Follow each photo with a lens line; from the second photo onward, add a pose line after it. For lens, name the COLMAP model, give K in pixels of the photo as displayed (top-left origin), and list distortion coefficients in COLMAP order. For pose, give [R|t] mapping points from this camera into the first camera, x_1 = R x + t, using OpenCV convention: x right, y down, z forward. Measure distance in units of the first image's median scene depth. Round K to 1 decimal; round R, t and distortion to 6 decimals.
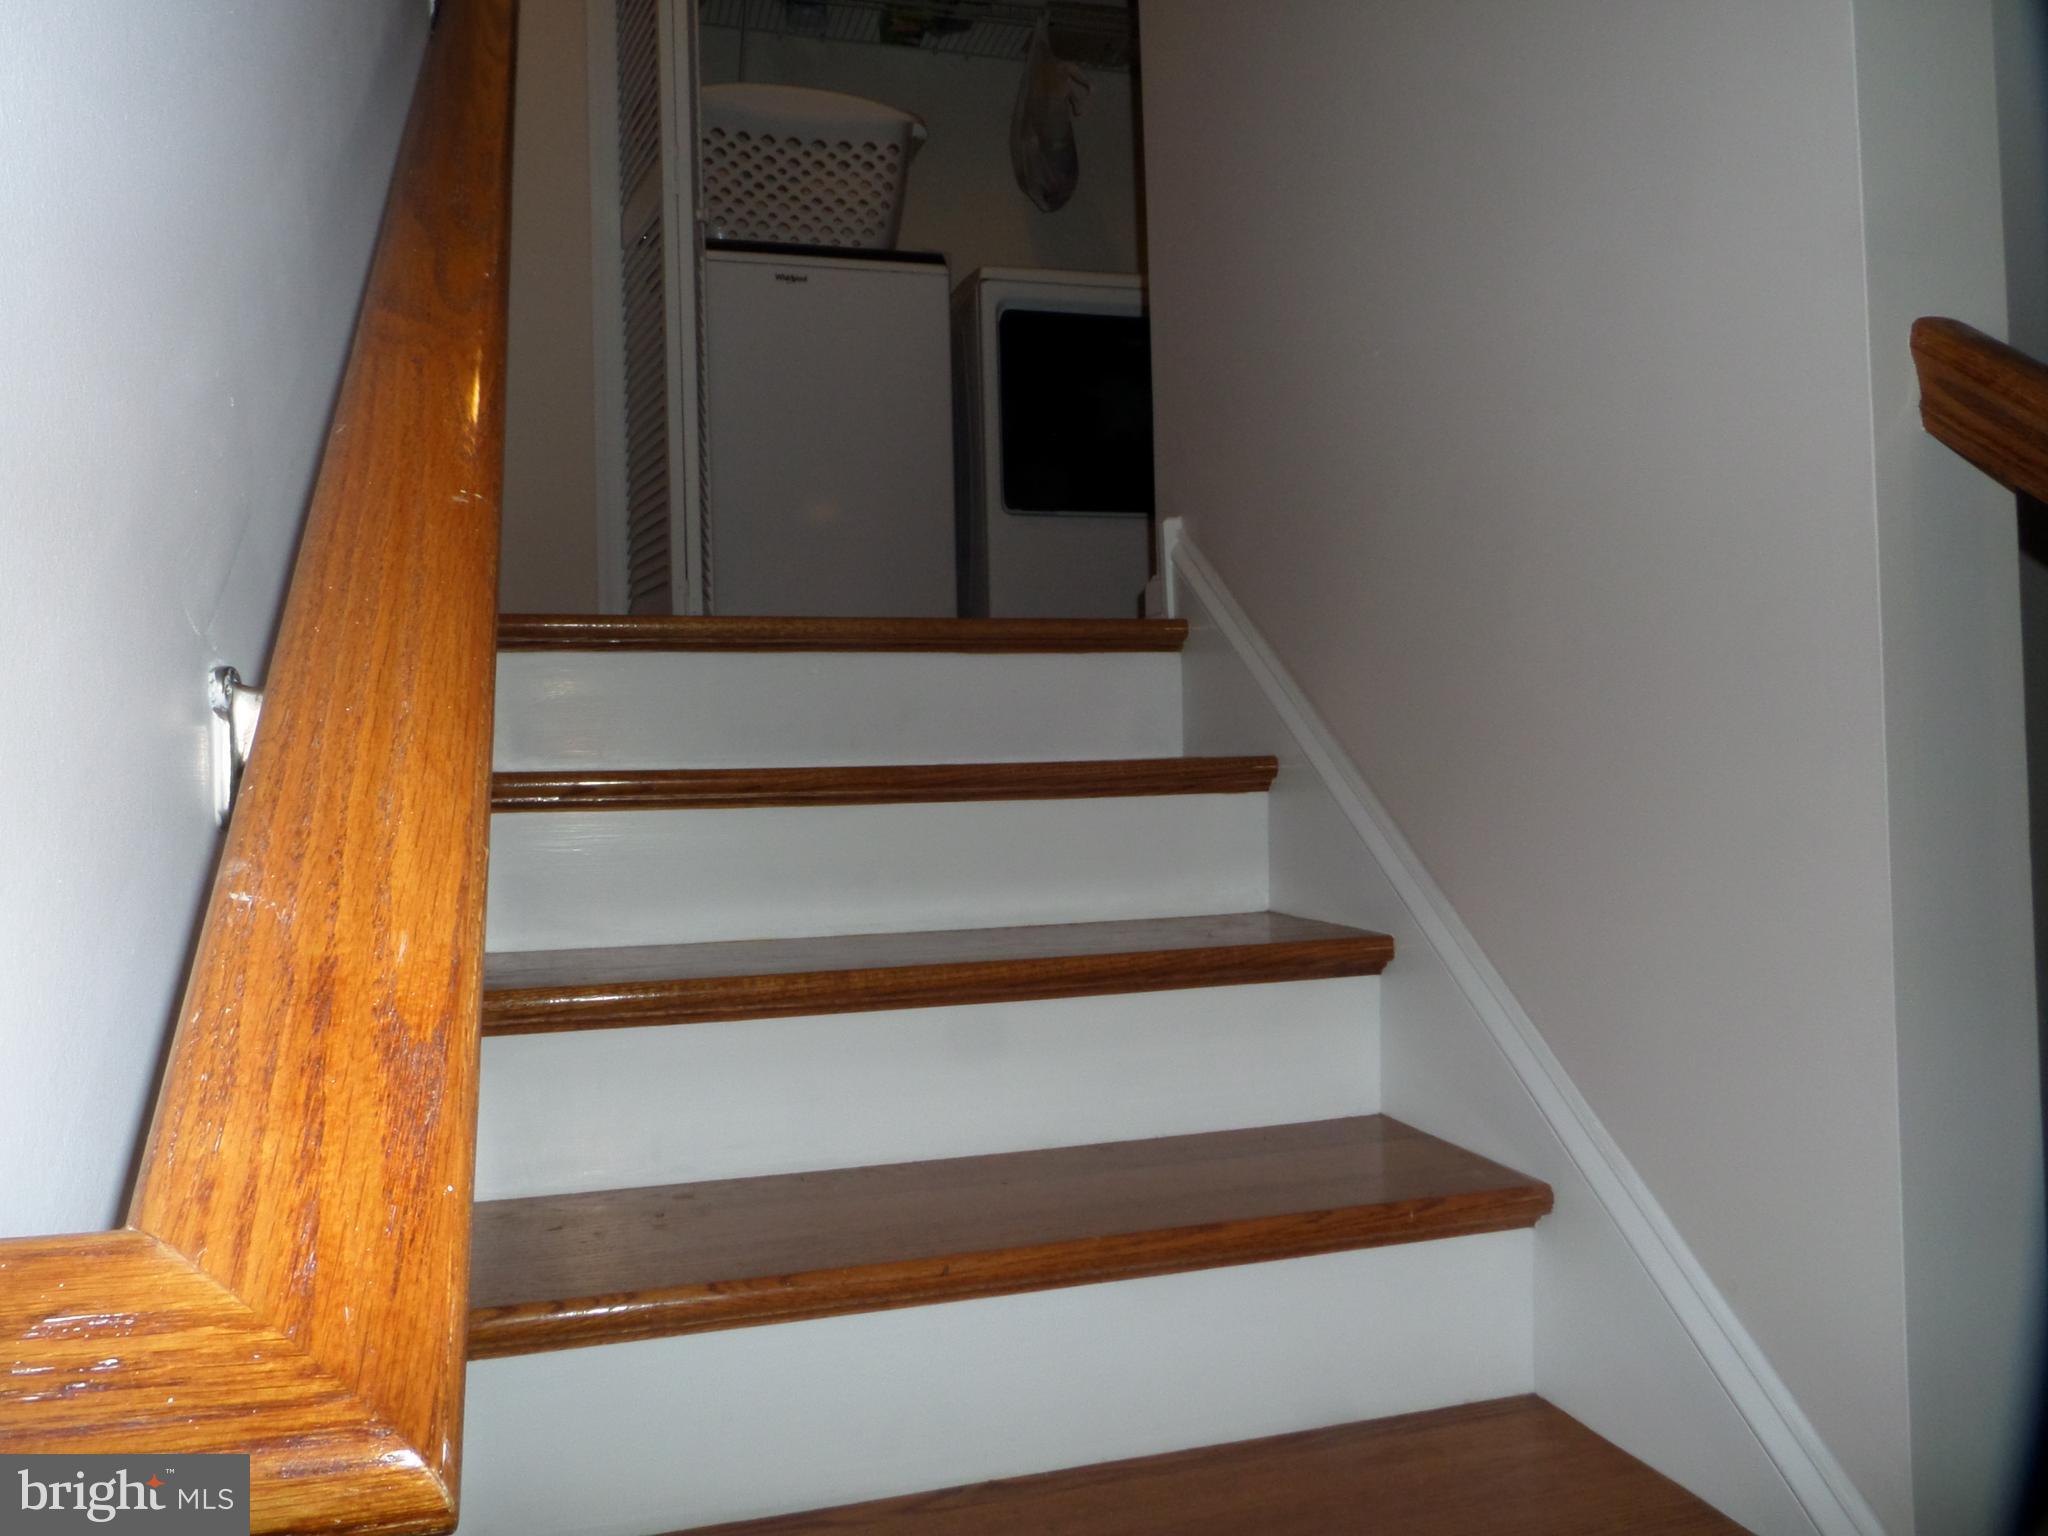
lens RADIAL K [[1511.4, 0, 1016.0], [0, 1511.4, 773.7], [0, 0, 1]] dist [-0.010167, -0.016940]
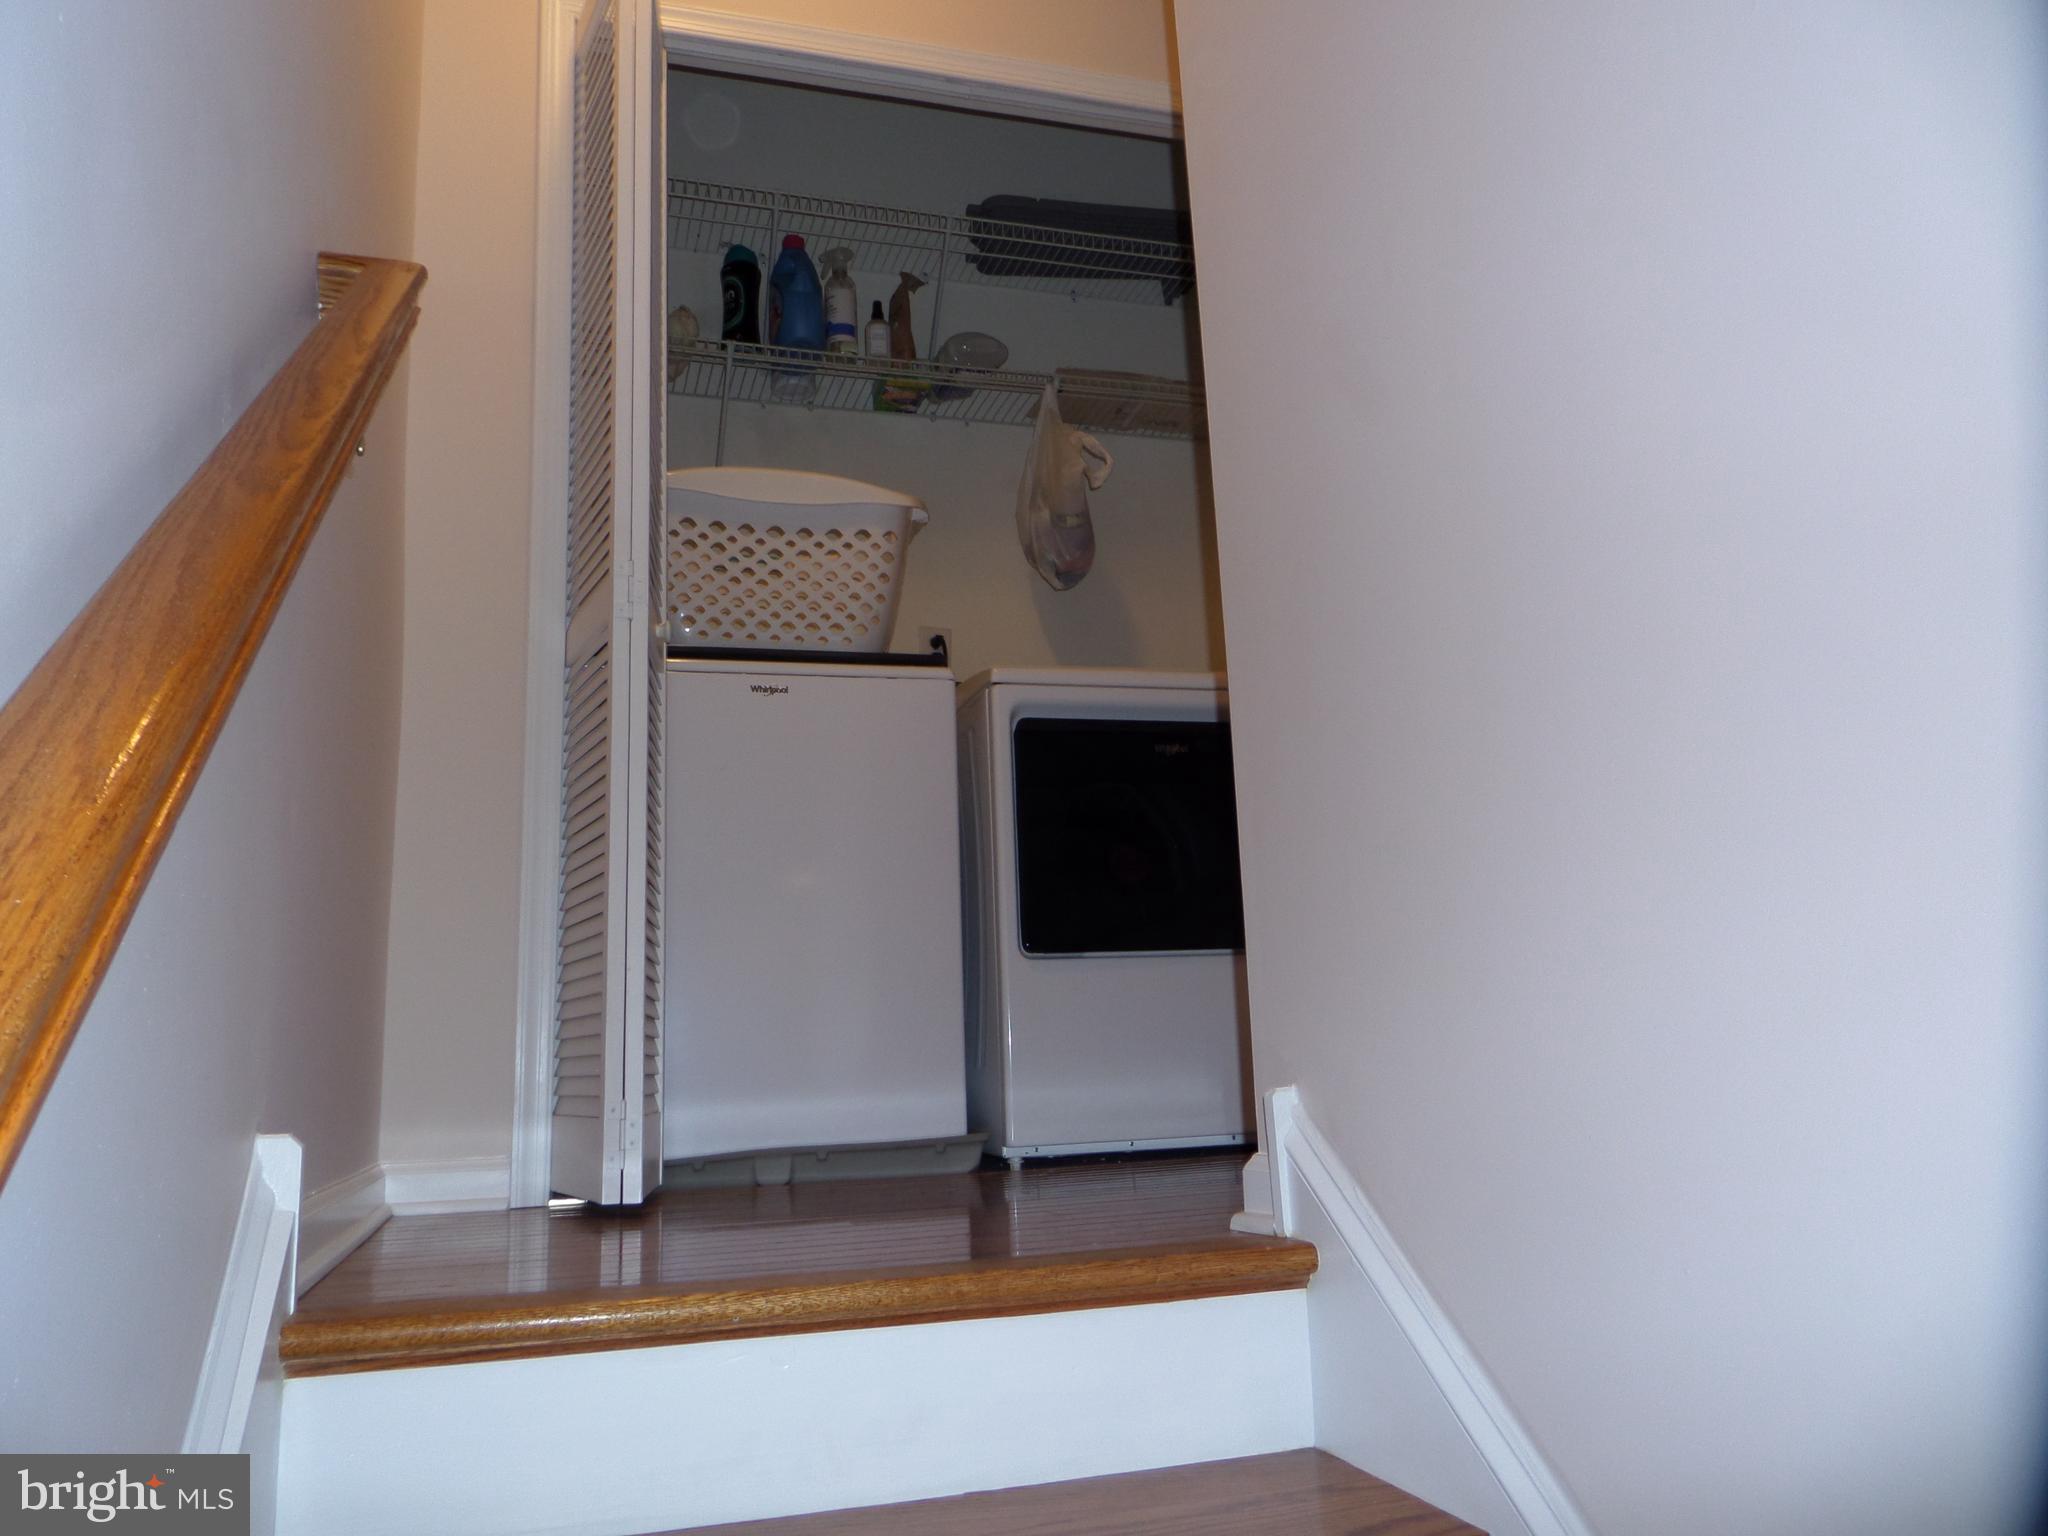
lens RADIAL K [[1511.4, 0, 1029.9], [0, 1511.4, 763.6], [0, 0, 1]] dist [-0.010167, -0.016940]
pose [[0.999723, -0.009726, 0.021415, -0.020284], [0.013629, 0.981604, -0.190440, -0.117668], [-0.019168, 0.190679, 0.981465, 0.164747]]
